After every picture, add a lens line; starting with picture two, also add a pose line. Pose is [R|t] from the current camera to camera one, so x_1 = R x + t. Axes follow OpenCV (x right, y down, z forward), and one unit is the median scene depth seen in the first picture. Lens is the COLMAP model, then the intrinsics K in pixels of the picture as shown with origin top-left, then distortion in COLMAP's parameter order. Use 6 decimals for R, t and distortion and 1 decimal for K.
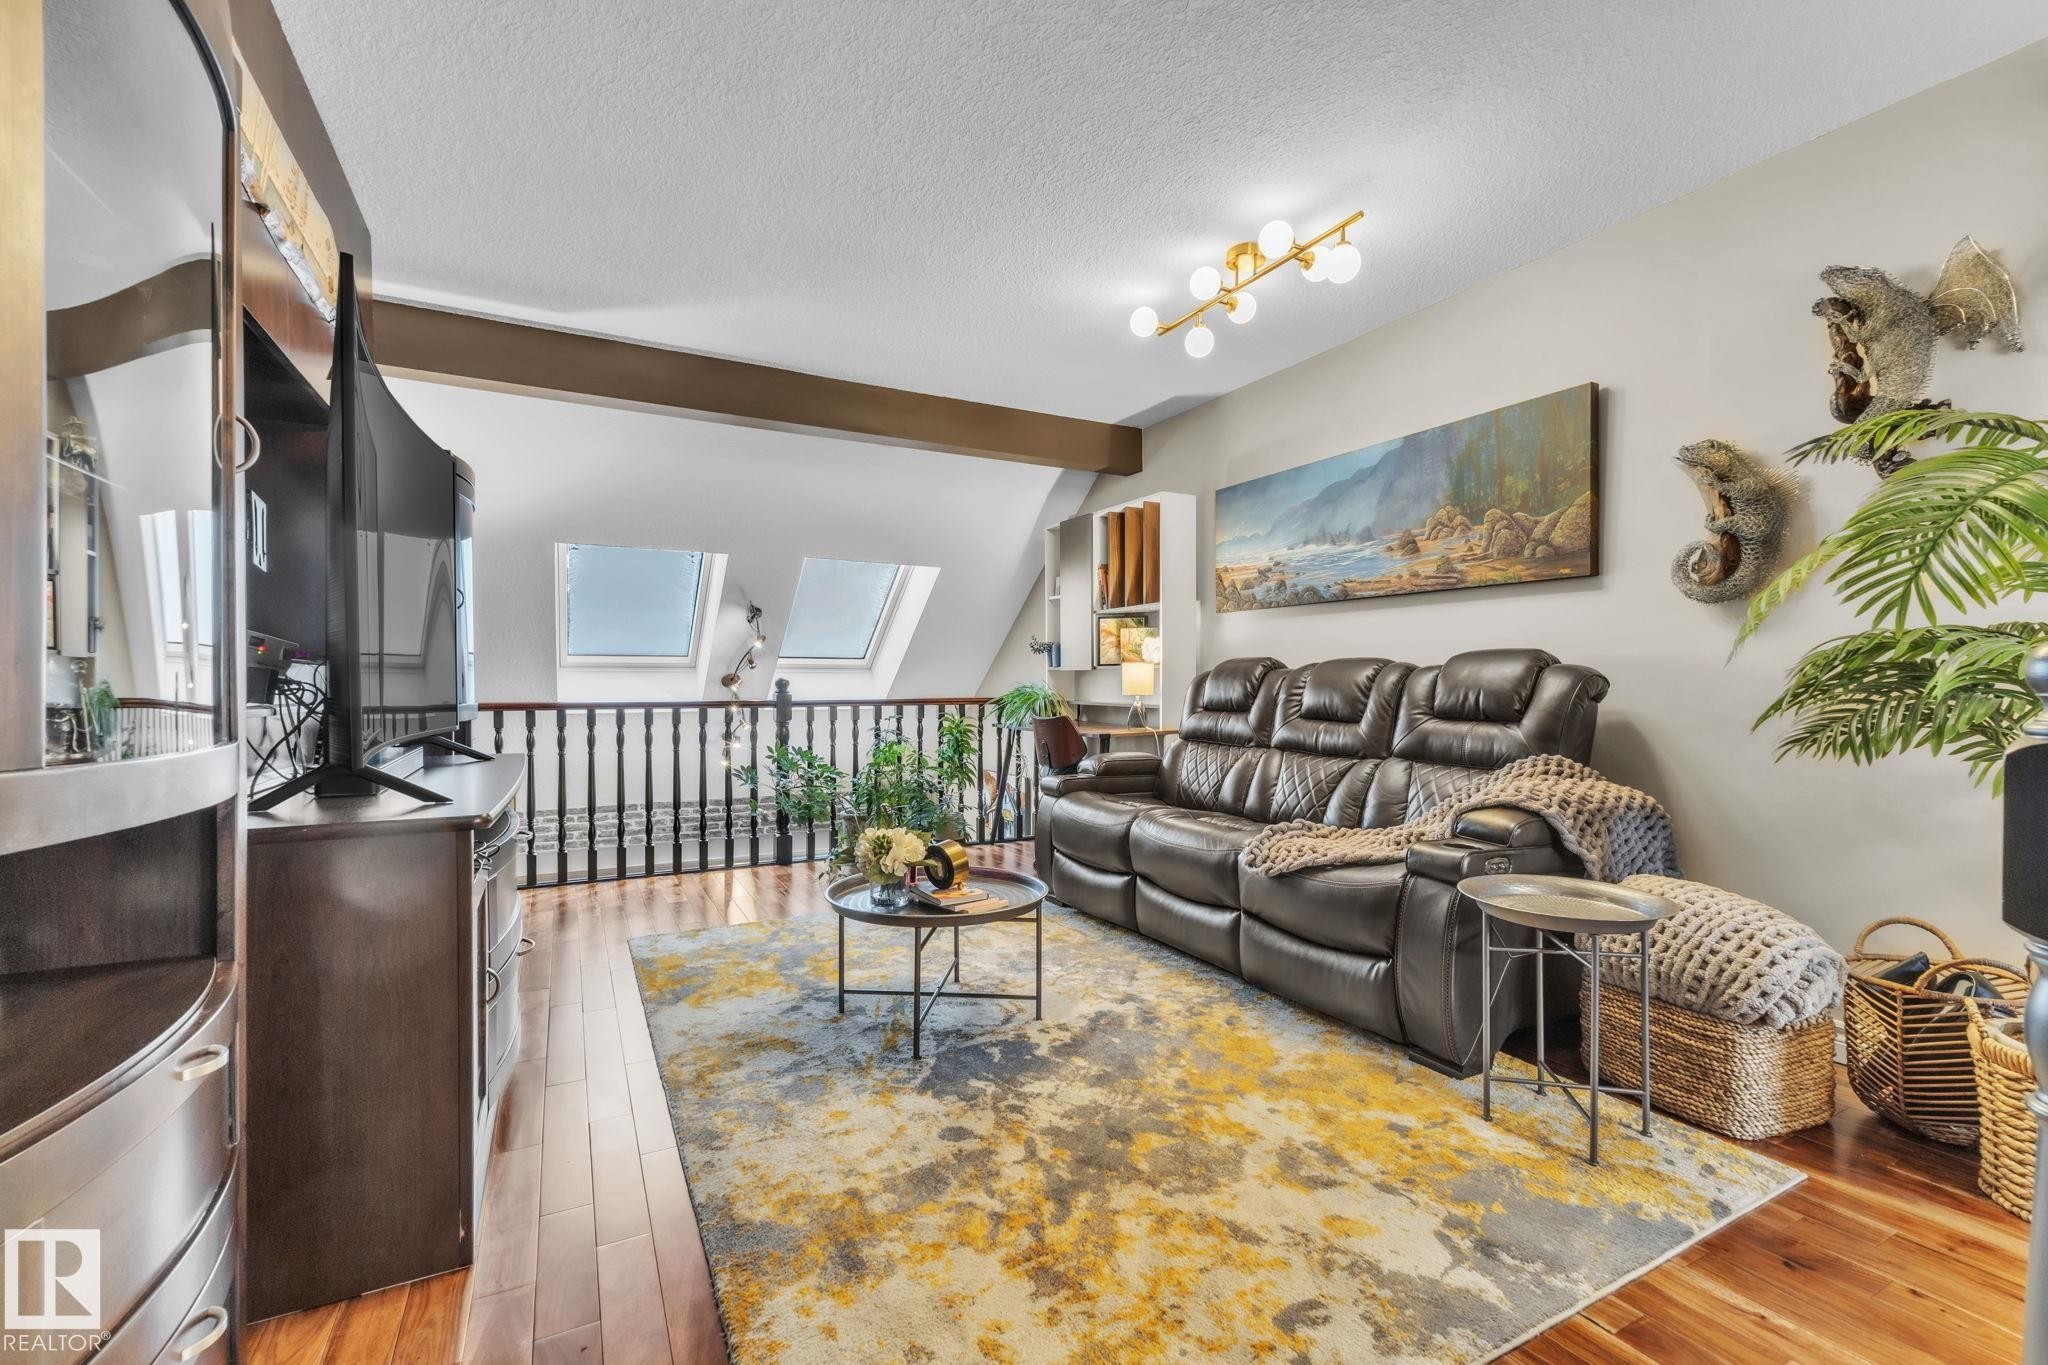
lens RADIAL K [[866.9, 0, 1024.1], [0, 866.9, 691.0], [0, 0, 1]] dist [0.003808, 0.000502]
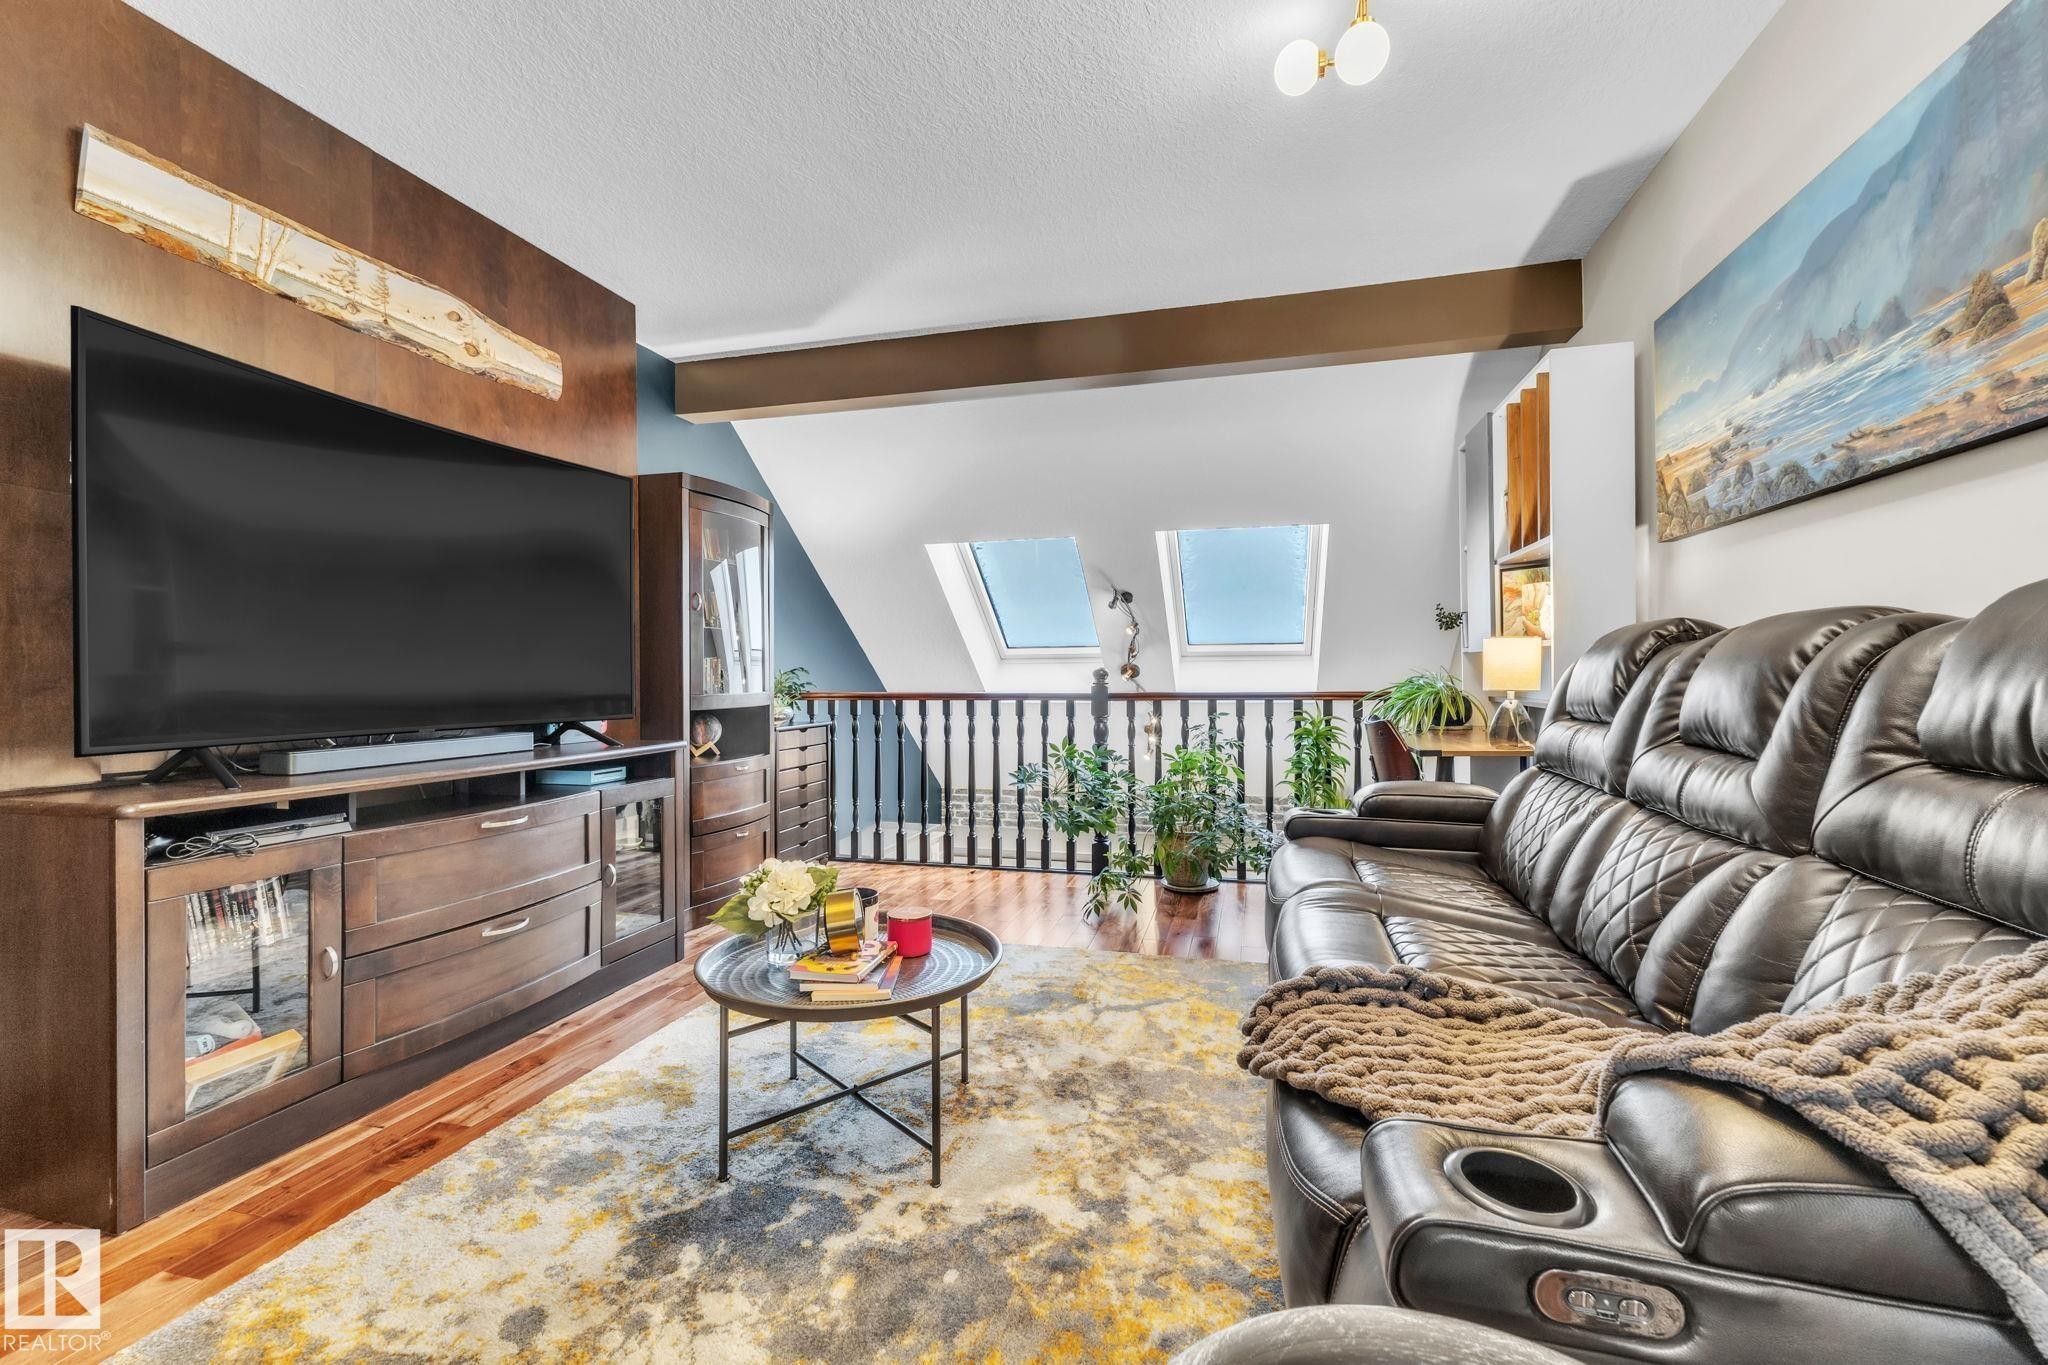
lens RADIAL K [[866.9, 0, 1029.9], [0, 866.9, 676.1], [0, 0, 1]] dist [0.003808, 0.000502]
pose [[0.742468, -0.002182, -0.669878, 0.345346], [-0.002579, 0.999978, -0.006115, -0.001013], [0.669877, 0.006268, 0.742446, 0.378645]]
